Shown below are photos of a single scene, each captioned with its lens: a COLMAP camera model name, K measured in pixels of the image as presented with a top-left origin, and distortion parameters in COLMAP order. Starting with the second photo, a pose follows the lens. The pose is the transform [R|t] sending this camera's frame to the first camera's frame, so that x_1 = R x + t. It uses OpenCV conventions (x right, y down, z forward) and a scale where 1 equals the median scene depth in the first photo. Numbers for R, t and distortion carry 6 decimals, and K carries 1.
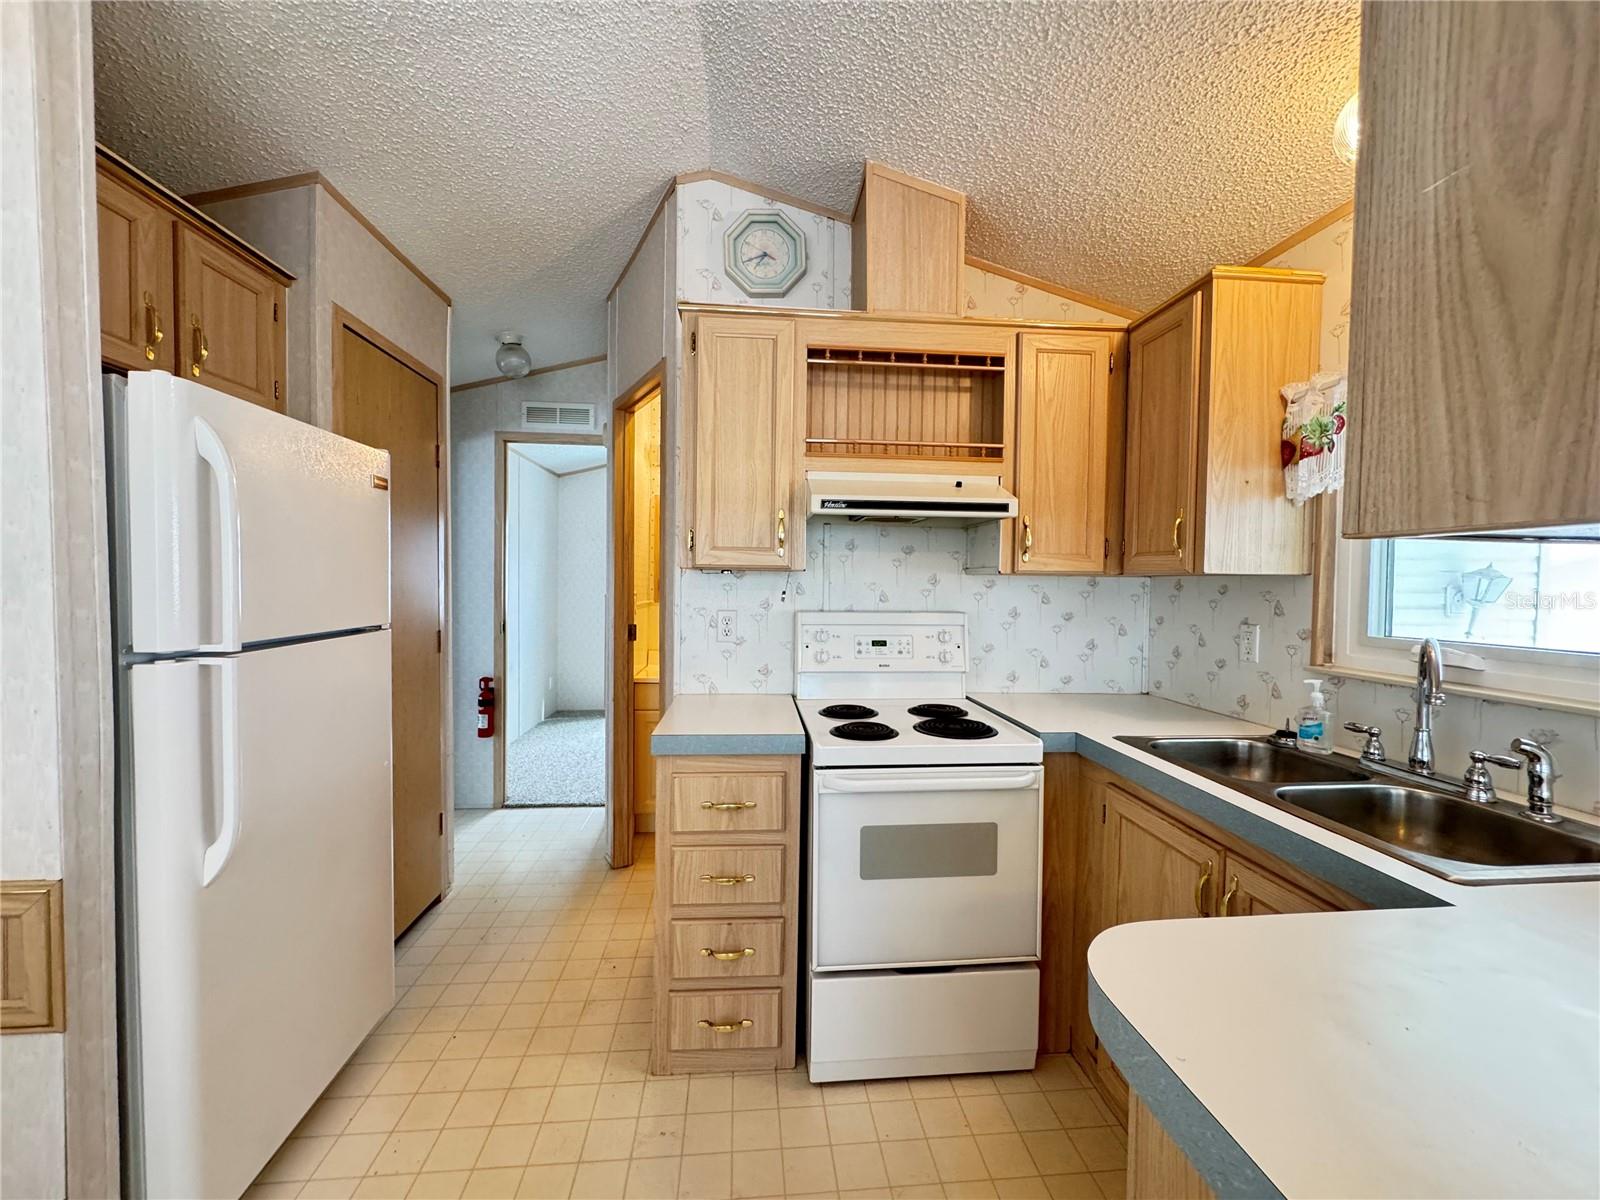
lens RADIAL K [[643.3, 0, 802.7], [0, 643.3, 598.3], [0, 0, 1]] dist [0.000334, 0.000289]
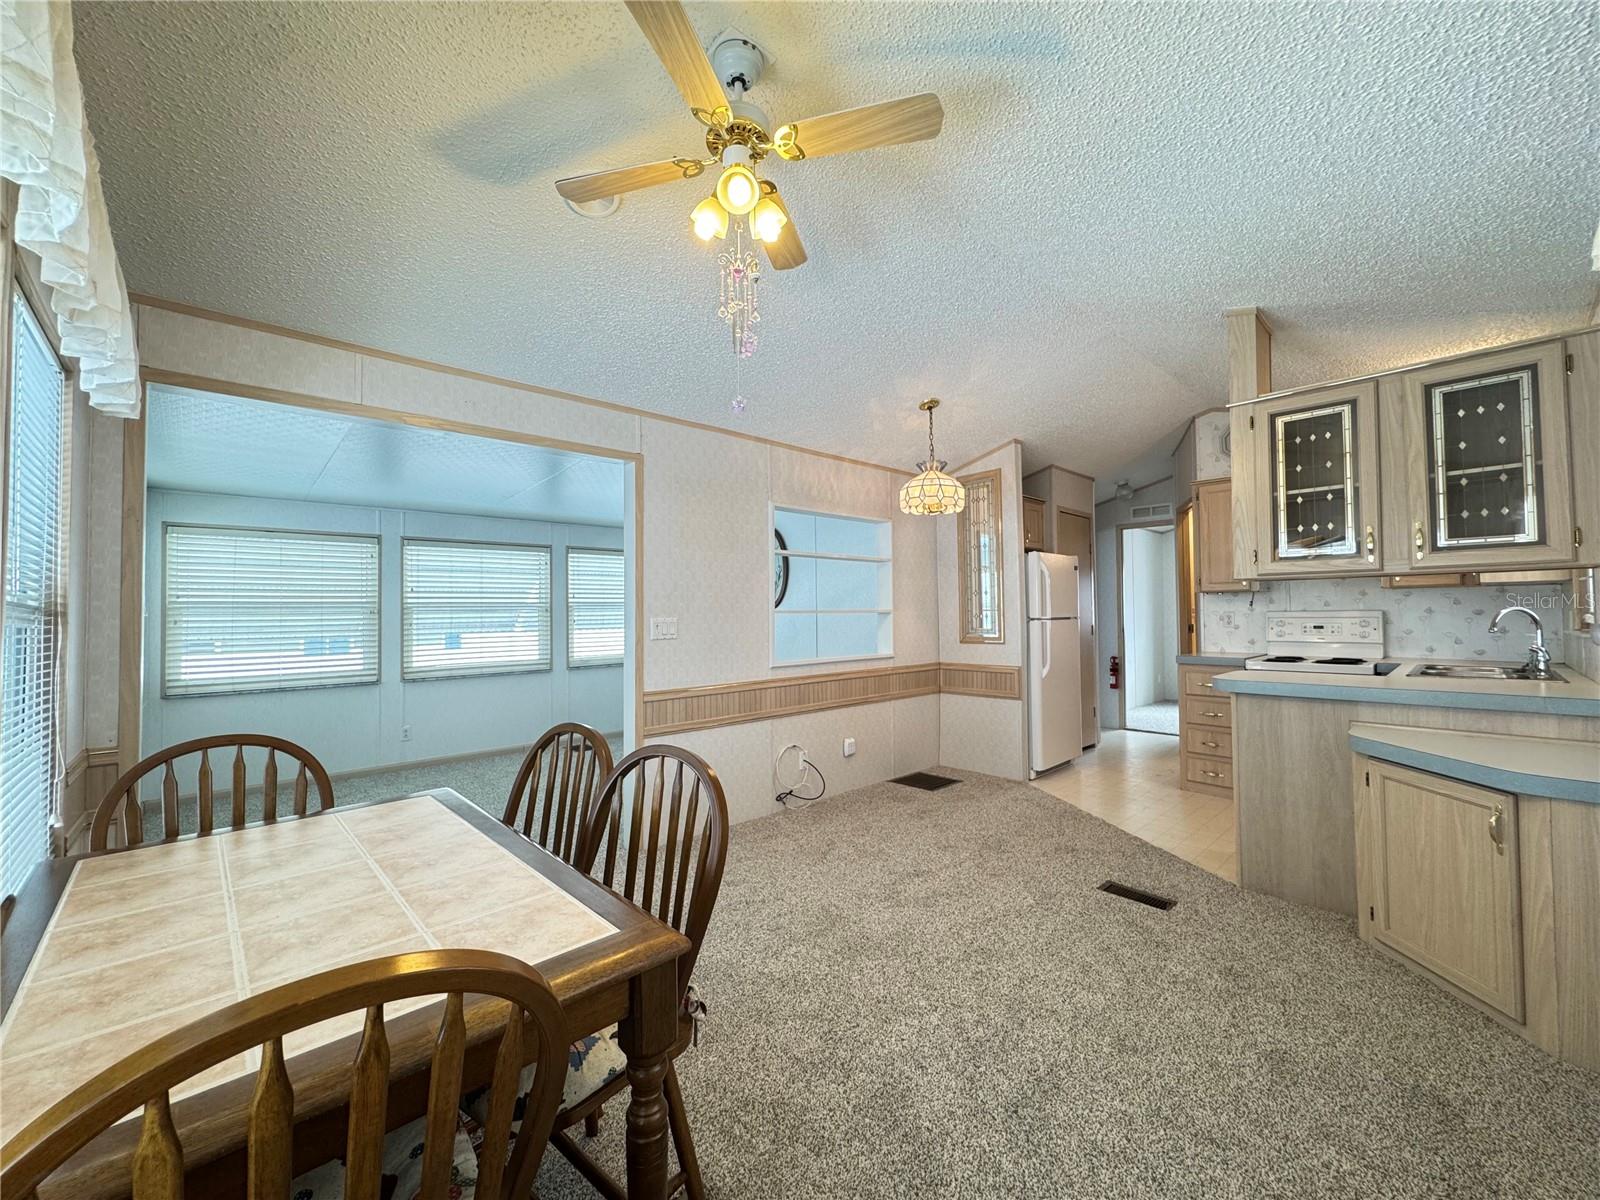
lens RADIAL K [[645.4, 0, 800.0], [0, 645.4, 600.0], [0, 0, 1]] dist [-0.002657, 0.000391]
pose [[0.615155, -0.037166, -0.787530, 0.650692], [-0.005330, 0.998669, -0.051294, 0.091422], [0.788388, 0.035751, 0.614138, -1.327051]]
